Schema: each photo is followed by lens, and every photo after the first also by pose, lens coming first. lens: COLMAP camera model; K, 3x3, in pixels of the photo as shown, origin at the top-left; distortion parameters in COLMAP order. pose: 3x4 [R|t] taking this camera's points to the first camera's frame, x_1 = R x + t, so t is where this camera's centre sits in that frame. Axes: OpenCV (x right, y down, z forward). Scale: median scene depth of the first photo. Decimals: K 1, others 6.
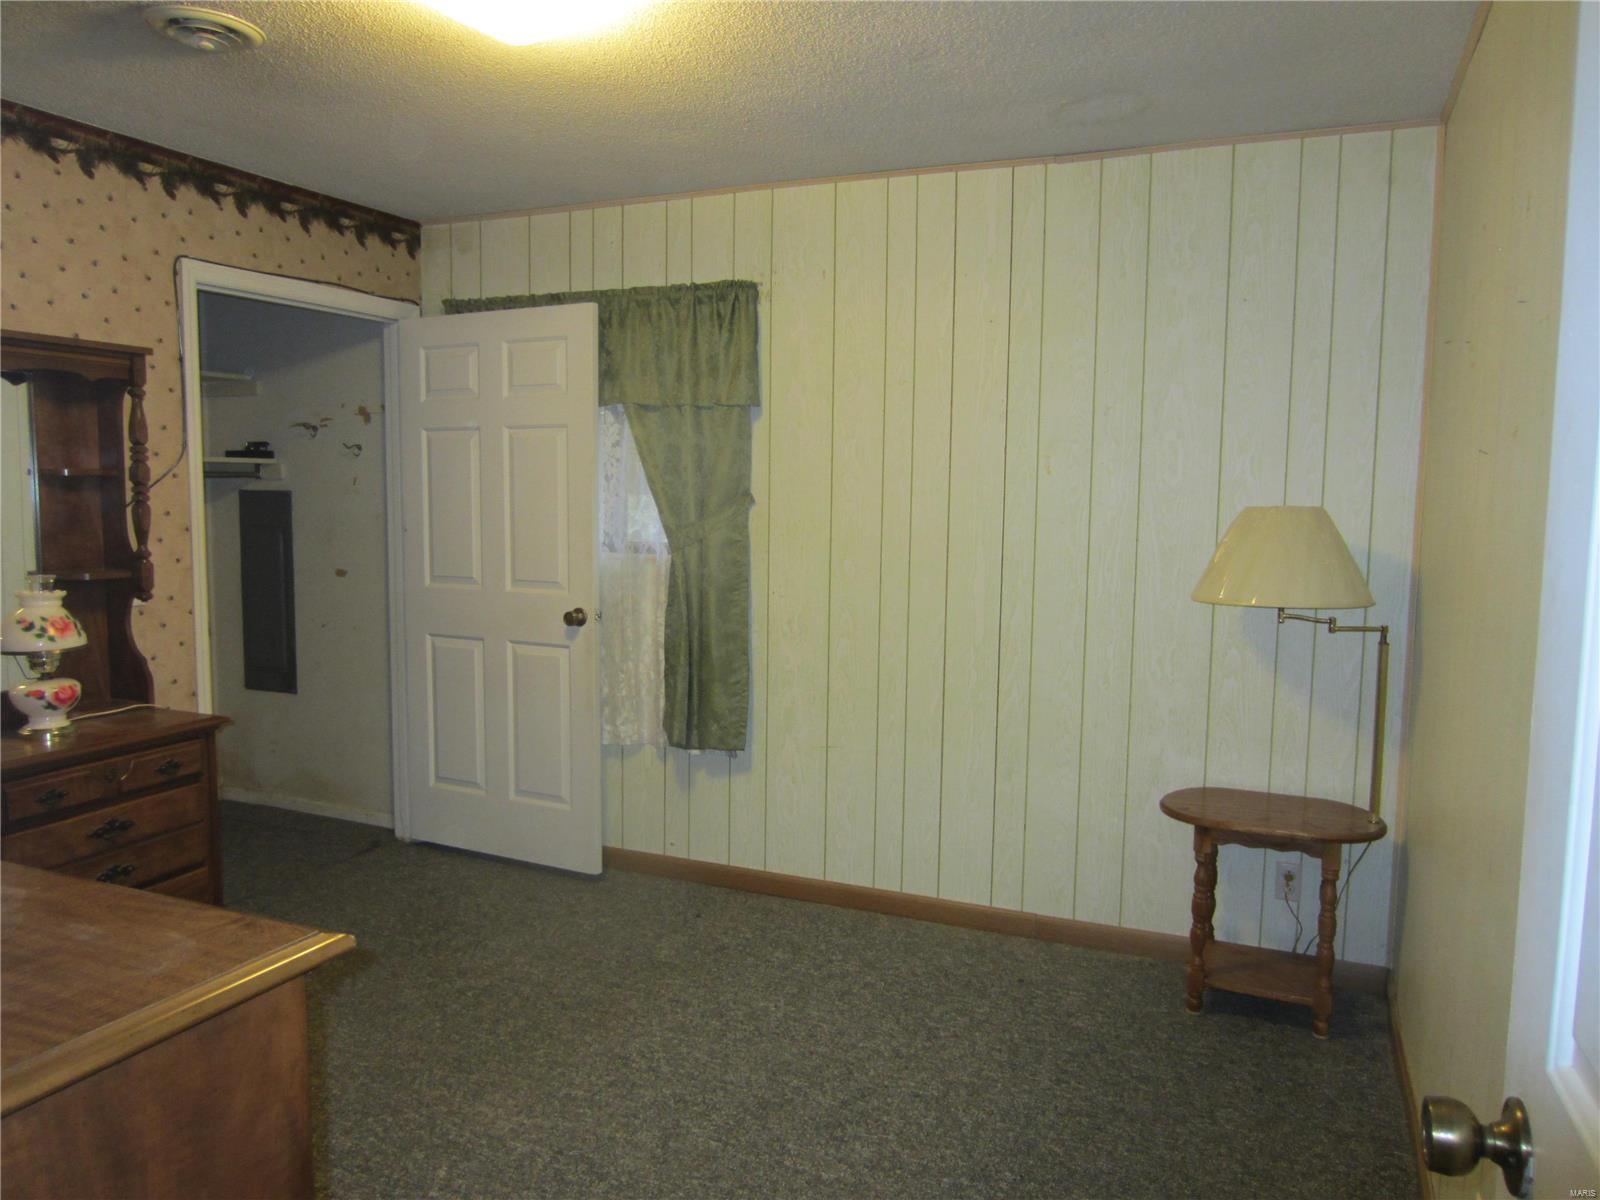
lens RADIAL K [[1179.8, 0, 800.0], [0, 1179.8, 600.0], [0, 0, 1]] dist [-0.008580, 0.004195]
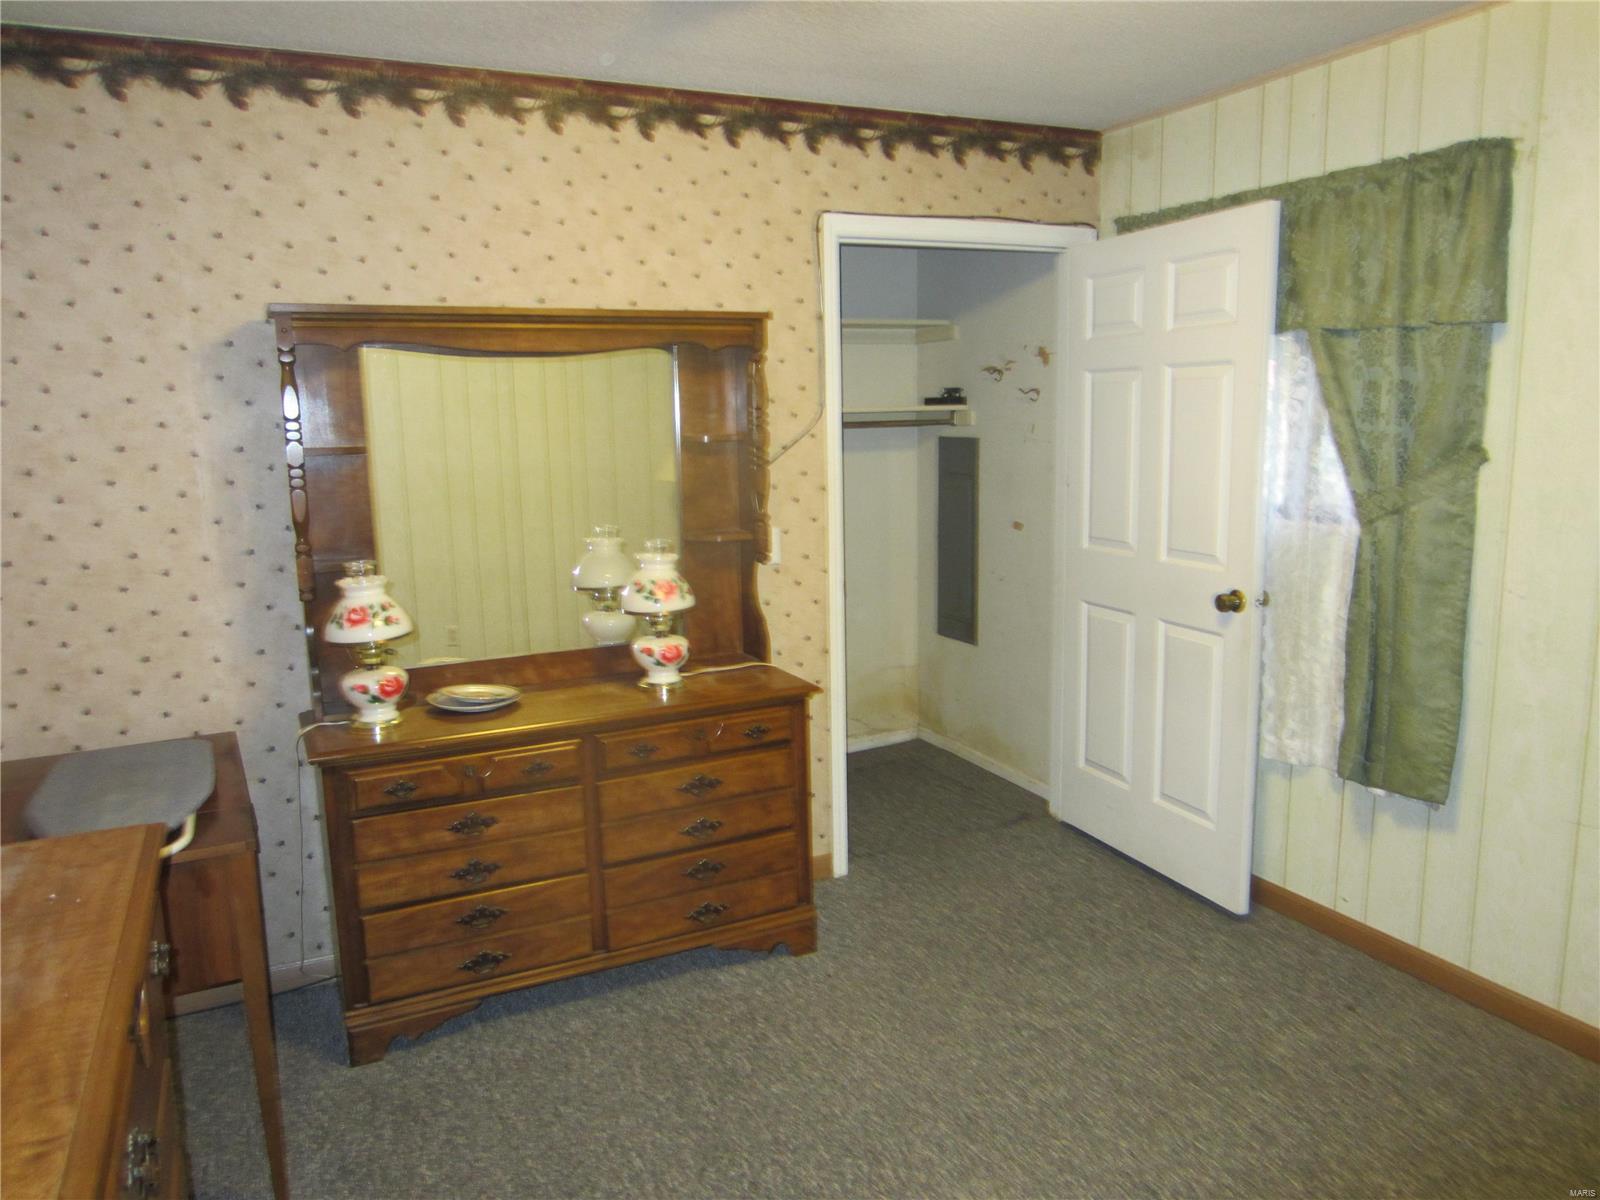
lens RADIAL K [[1159.4, 0, 800.0], [0, 1159.4, 600.0], [0, 0, 1]] dist [-0.015618, 0.001735]
pose [[0.757685, 0.082976, -0.647324, 0.102087], [-0.032809, 0.995473, 0.089200, -0.048134], [0.651795, -0.046348, 0.756978, 0.211451]]
